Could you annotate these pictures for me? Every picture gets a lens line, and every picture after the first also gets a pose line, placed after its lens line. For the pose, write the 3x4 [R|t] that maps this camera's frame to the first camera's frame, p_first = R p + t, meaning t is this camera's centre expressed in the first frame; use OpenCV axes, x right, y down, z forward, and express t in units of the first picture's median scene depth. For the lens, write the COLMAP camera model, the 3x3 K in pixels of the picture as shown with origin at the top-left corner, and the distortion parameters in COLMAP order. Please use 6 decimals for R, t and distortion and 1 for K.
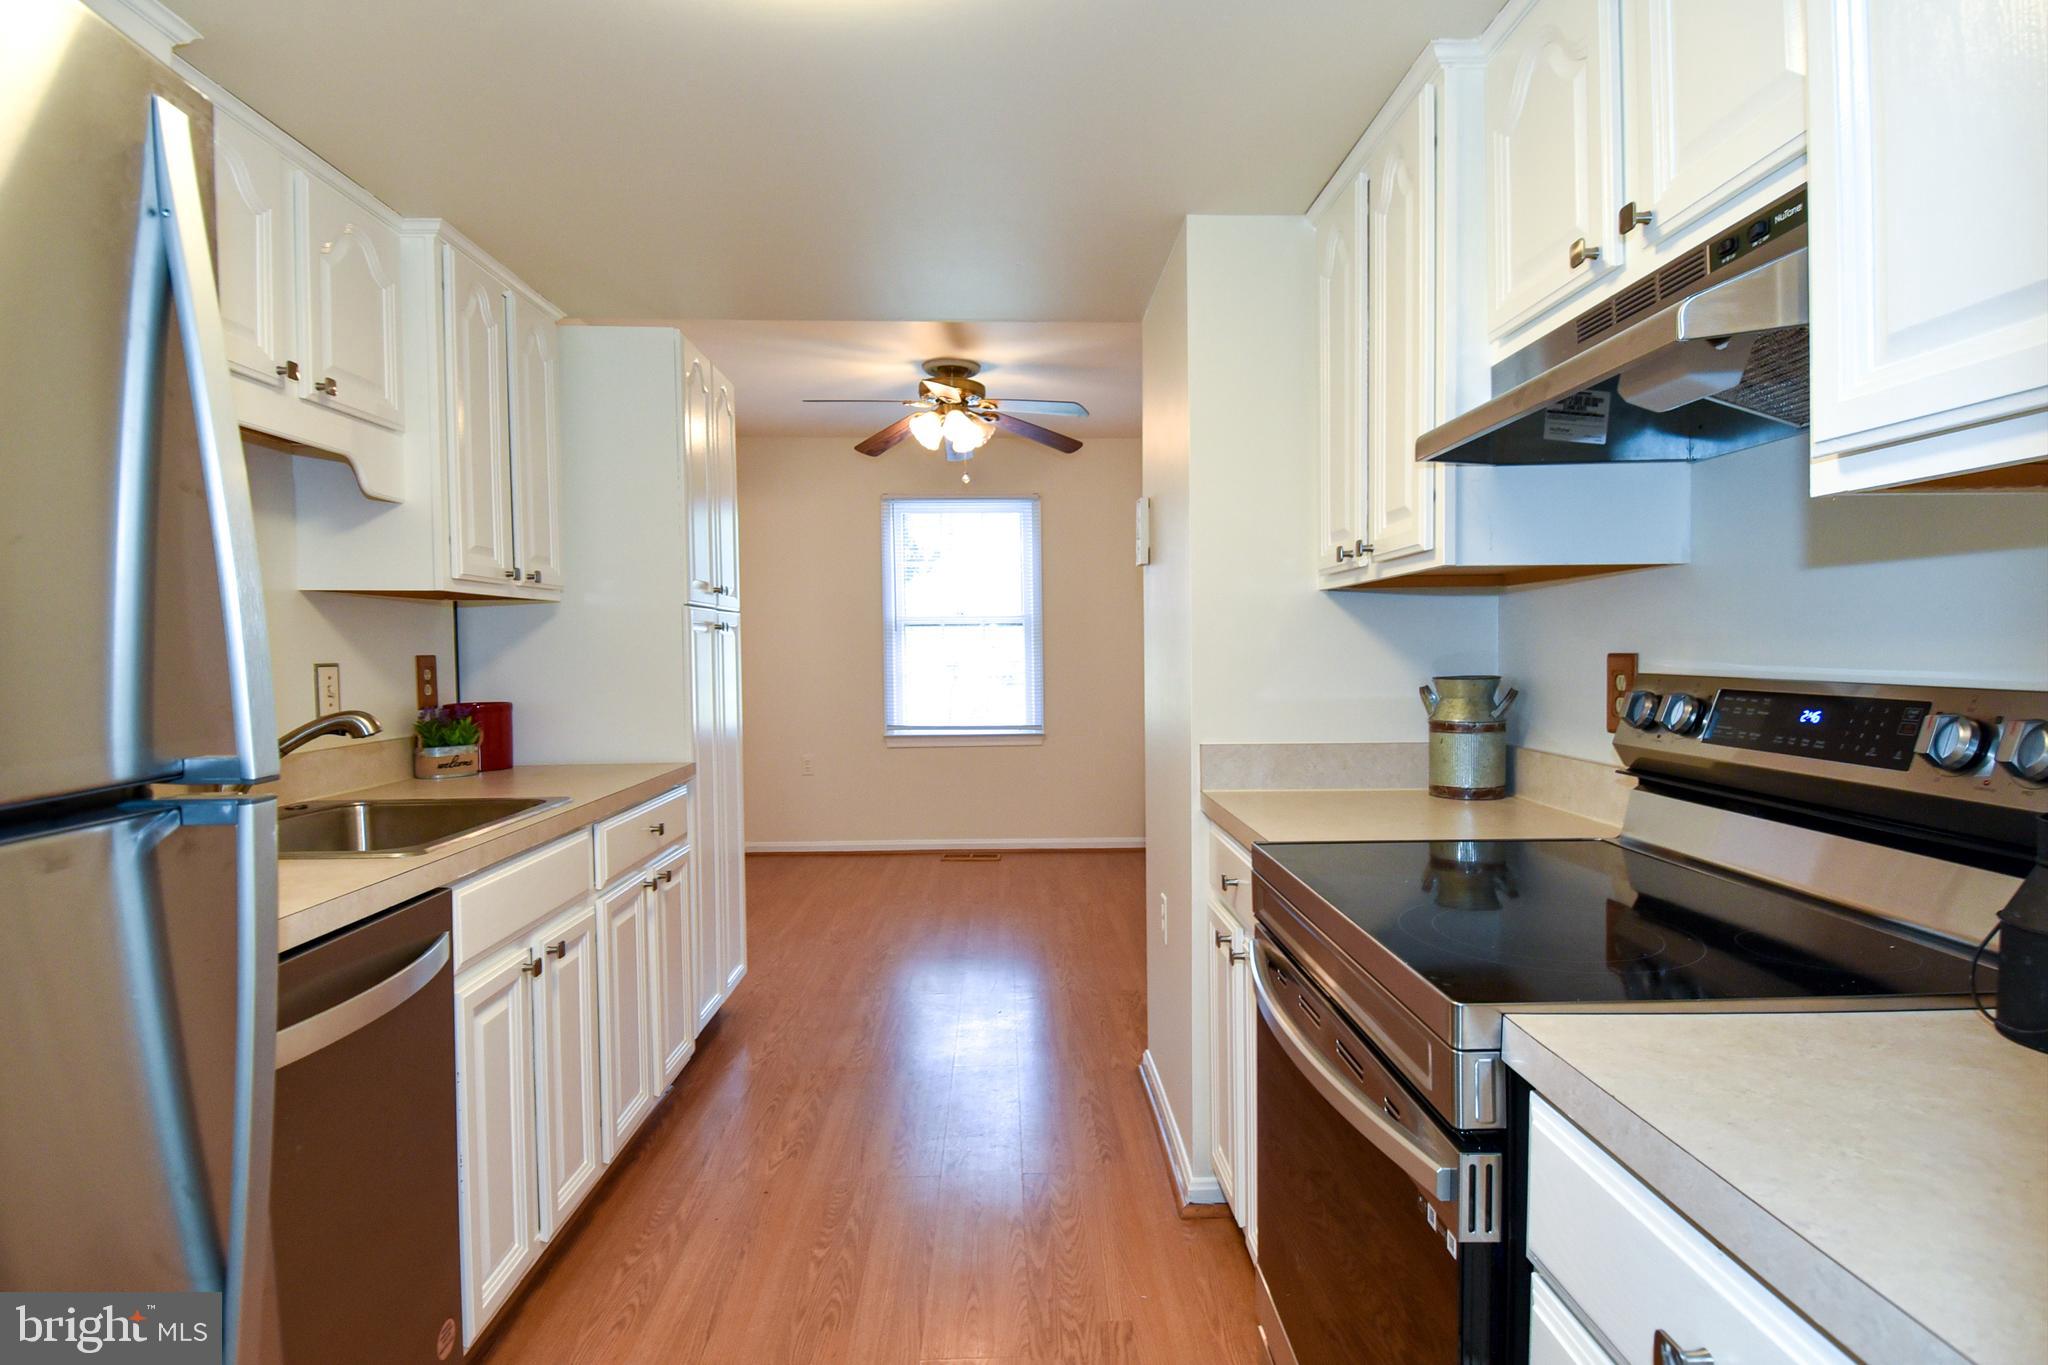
lens RADIAL K [[1074.3, 0, 1012.7], [0, 1074.3, 667.5], [0, 0, 1]] dist [0.050906, -0.051230]
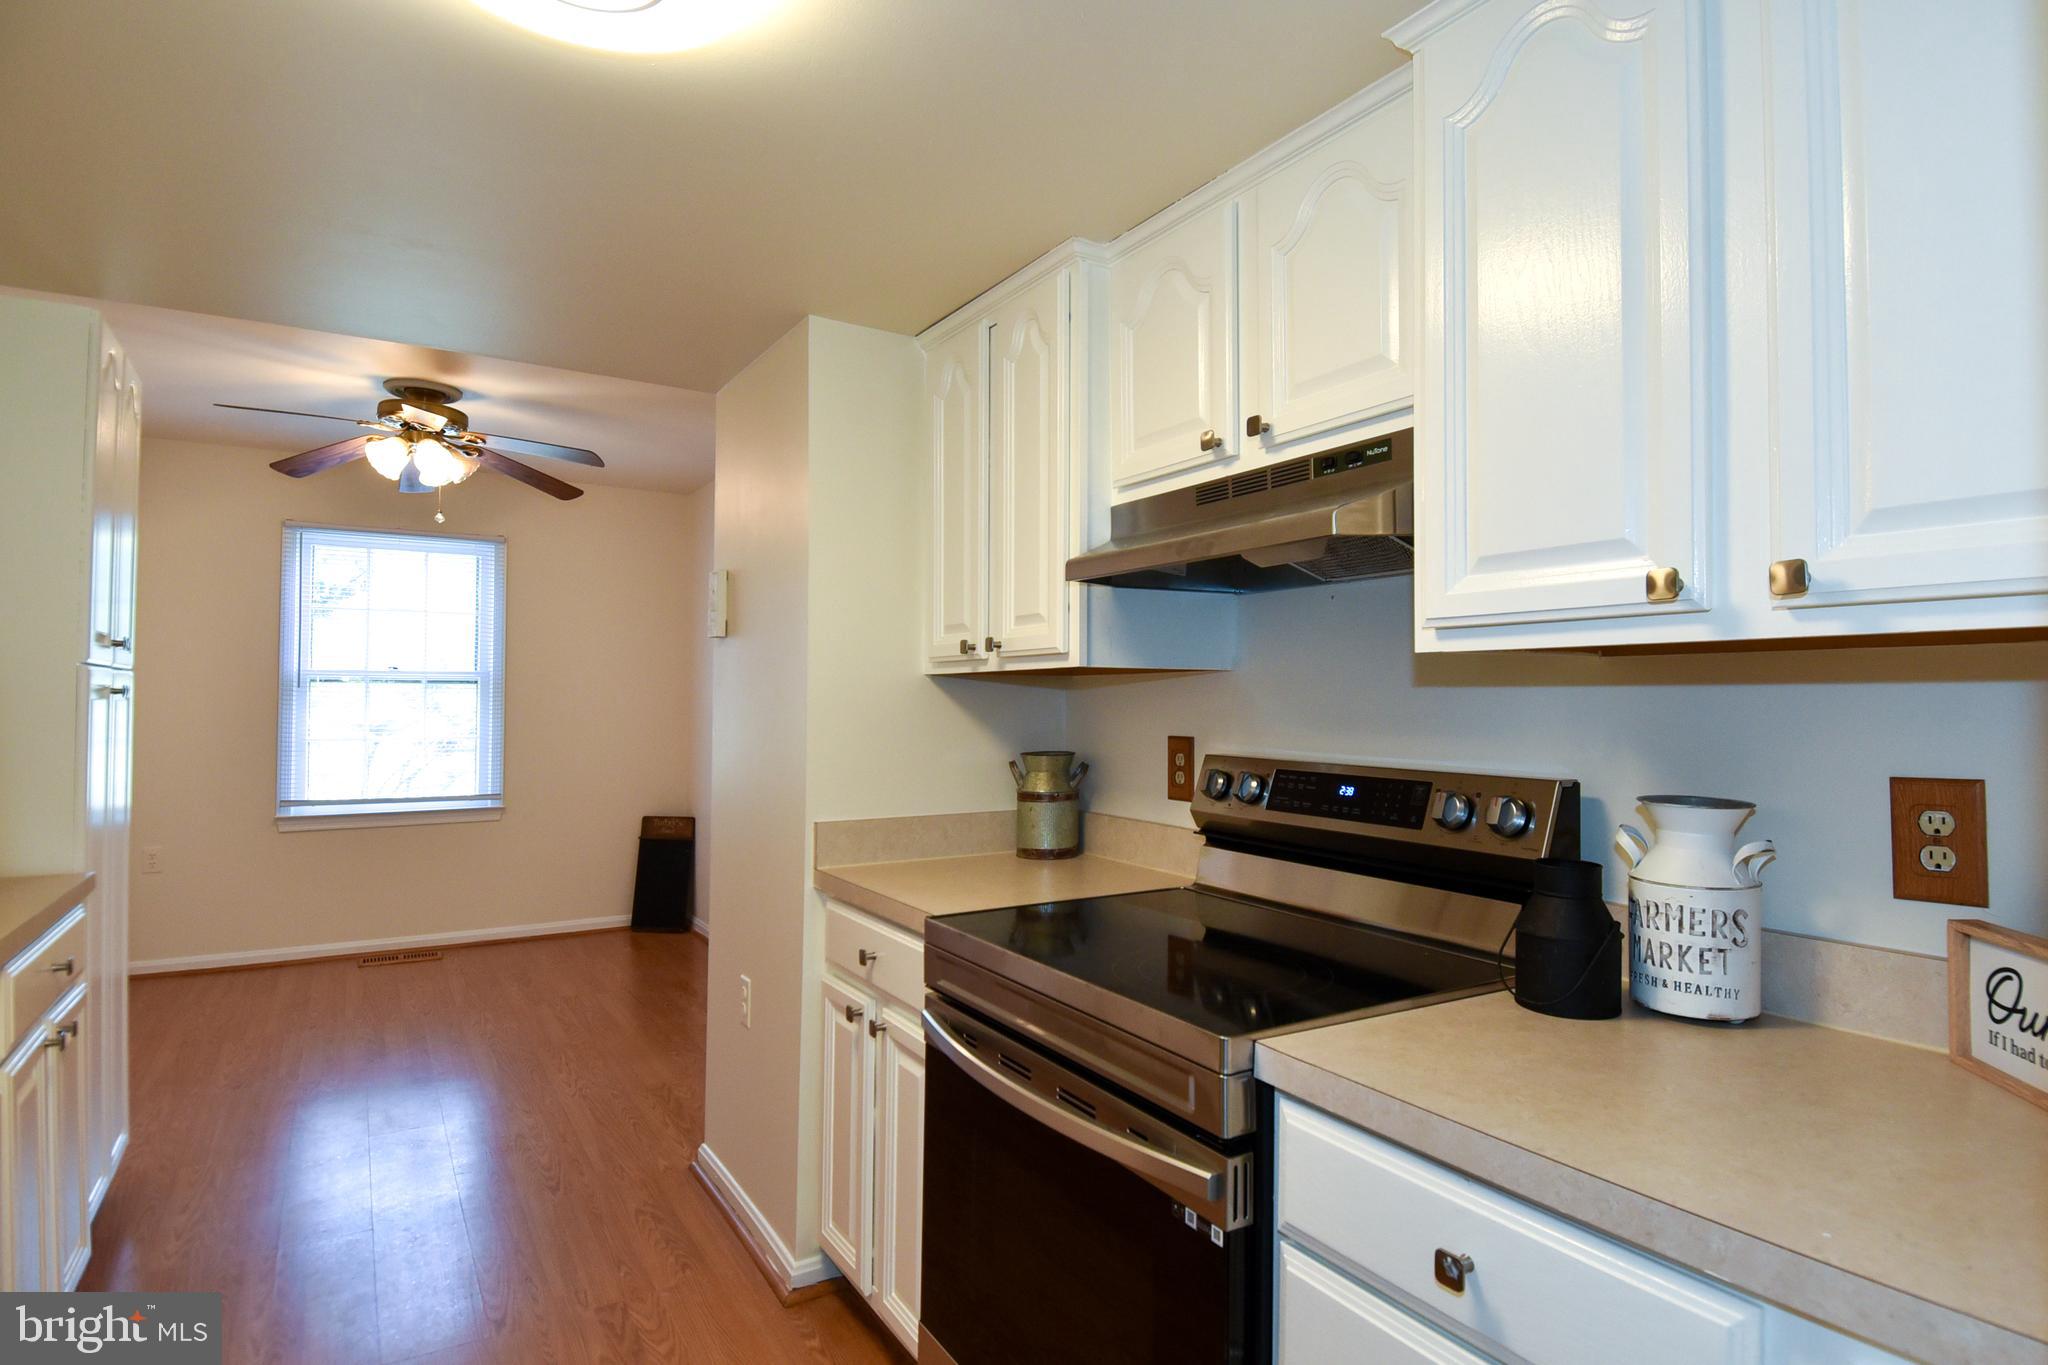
lens RADIAL K [[1076.8, 0, 1055.5], [0, 1076.8, 661.7], [0, 0, 1]] dist [0.049661, -0.052987]
pose [[0.857134, 0.026260, 0.514423, -0.175765], [0.002743, 0.998453, -0.055539, -0.025343], [-0.515086, 0.049016, 0.855736, -0.003331]]
